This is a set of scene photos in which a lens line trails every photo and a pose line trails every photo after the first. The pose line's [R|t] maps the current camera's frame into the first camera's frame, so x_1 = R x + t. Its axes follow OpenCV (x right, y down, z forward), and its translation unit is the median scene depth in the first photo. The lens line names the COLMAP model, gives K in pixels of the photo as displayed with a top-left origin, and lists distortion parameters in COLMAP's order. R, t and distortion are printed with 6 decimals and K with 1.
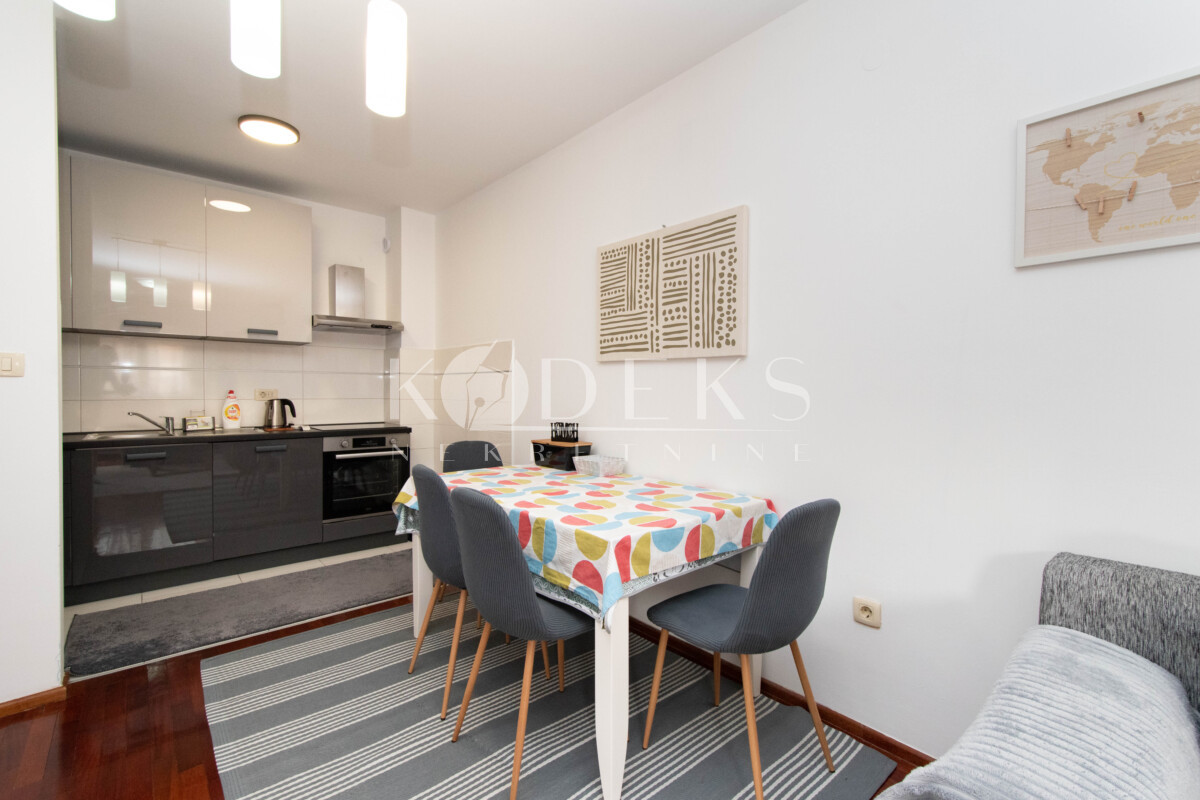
lens RADIAL K [[535.5, 0, 602.9], [0, 535.5, 399.4], [0, 0, 1]] dist [0.018135, -0.008191]
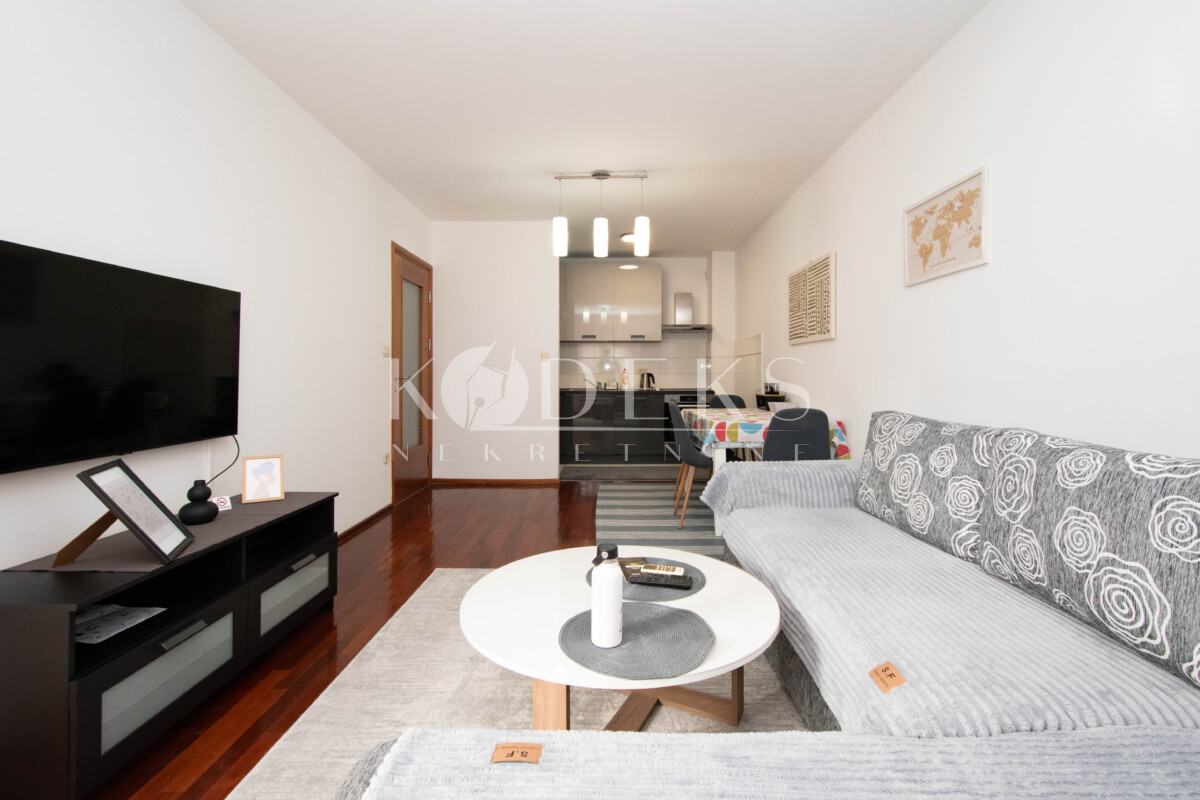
lens RADIAL K [[535.5, 0, 602.9], [0, 535.5, 399.4], [0, 0, 1]] dist [0.018135, -0.008191]
pose [[0.747335, 0.023325, -0.664038, 0.491413], [-0.007818, 0.999623, 0.026315, 0.042108], [0.664401, -0.014474, 0.747236, -0.441565]]
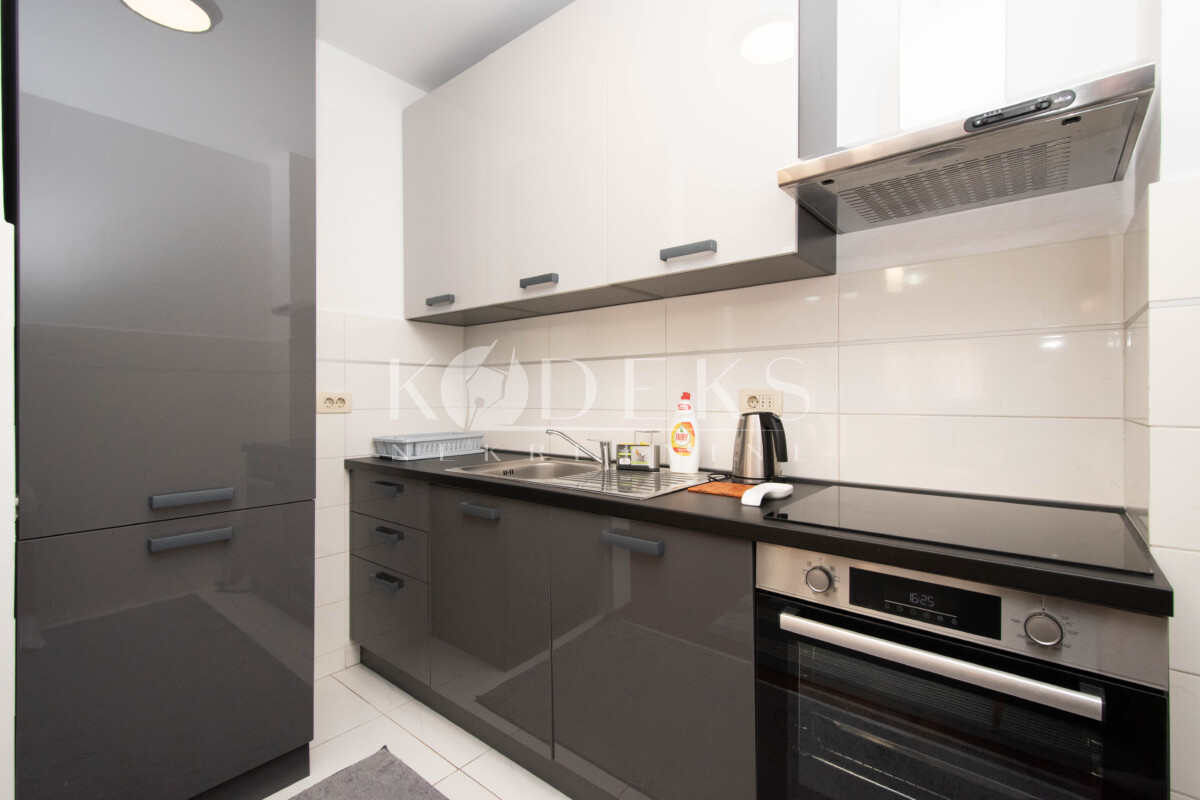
lens RADIAL K [[535.5, 0, 602.9], [0, 535.5, 399.4], [0, 0, 1]] dist [0.018135, -0.008191]
pose [[0.163737, -0.003081, -0.986499, -0.231468], [-0.013333, 0.999897, -0.005336, -0.007188], [0.986414, 0.014027, 0.163679, 0.861441]]
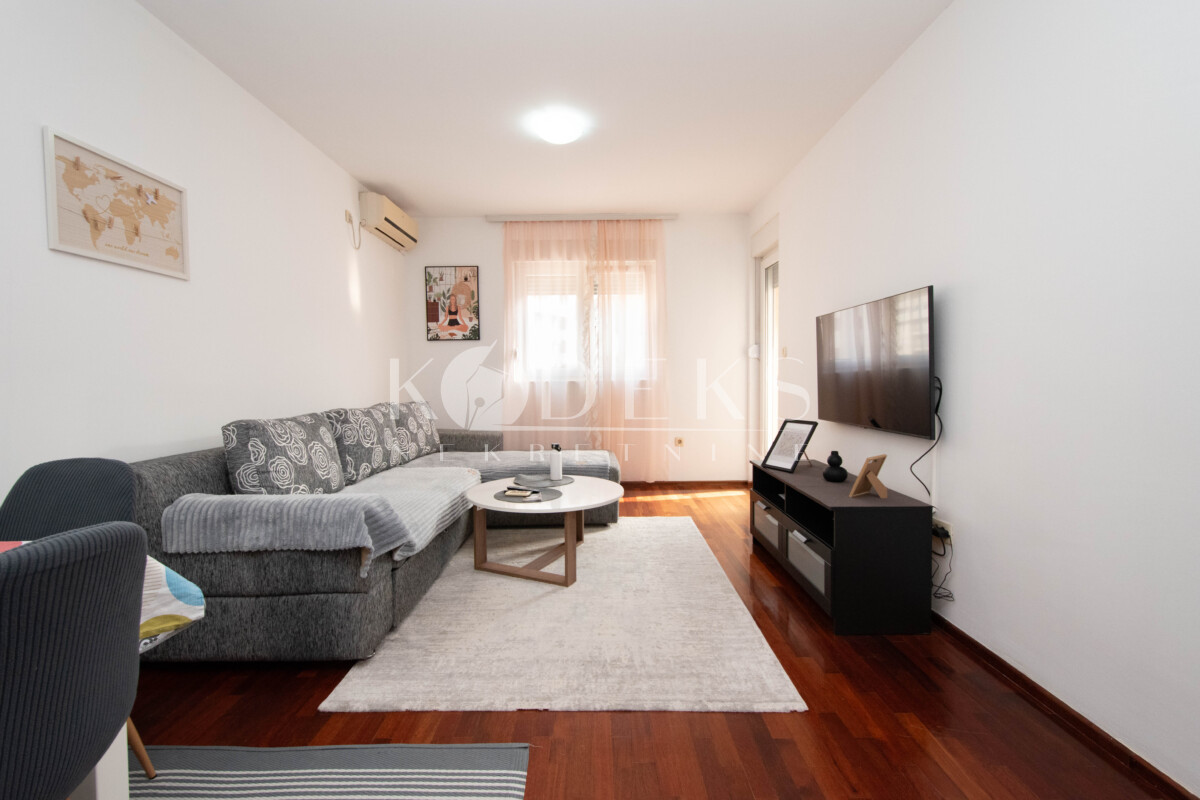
lens RADIAL K [[535.5, 0, 602.9], [0, 535.5, 399.4], [0, 0, 1]] dist [0.018135, -0.008191]
pose [[-0.746225, -0.027665, 0.665119, -0.384502], [0.016684, 0.998045, 0.060232, 0.016358], [-0.665485, 0.056044, -0.744304, 0.434252]]
